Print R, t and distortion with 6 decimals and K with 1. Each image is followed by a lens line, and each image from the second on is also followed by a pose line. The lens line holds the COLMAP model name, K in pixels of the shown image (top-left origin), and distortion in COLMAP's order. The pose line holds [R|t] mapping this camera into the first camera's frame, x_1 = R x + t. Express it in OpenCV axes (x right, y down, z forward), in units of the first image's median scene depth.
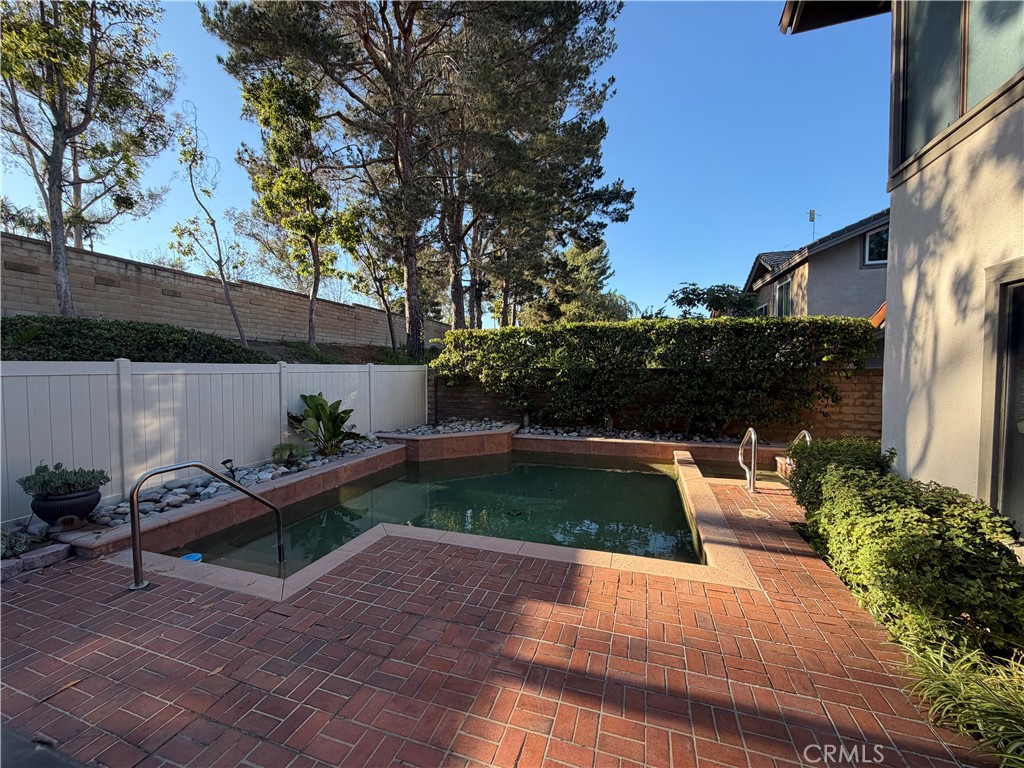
lens RADIAL K [[408.1, 0, 511.0], [0, 408.1, 384.2], [0, 0, 1]] dist [0.000800, 0.000152]
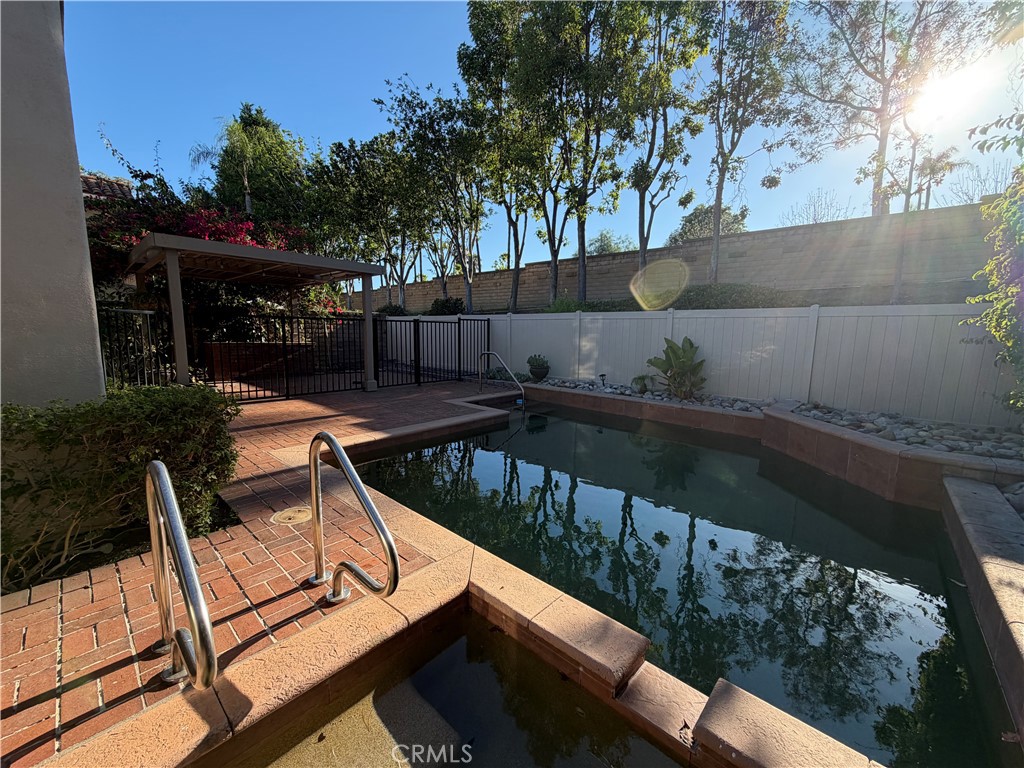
lens RADIAL K [[408.1, 0, 514.7], [0, 408.1, 382.8], [0, 0, 1]] dist [0.000800, 0.000152]
pose [[-0.409145, 0.113482, -0.905385, 0.939669], [-0.041212, 0.988925, 0.142576, 0.015801], [0.911538, 0.095647, -0.399937, 1.446201]]
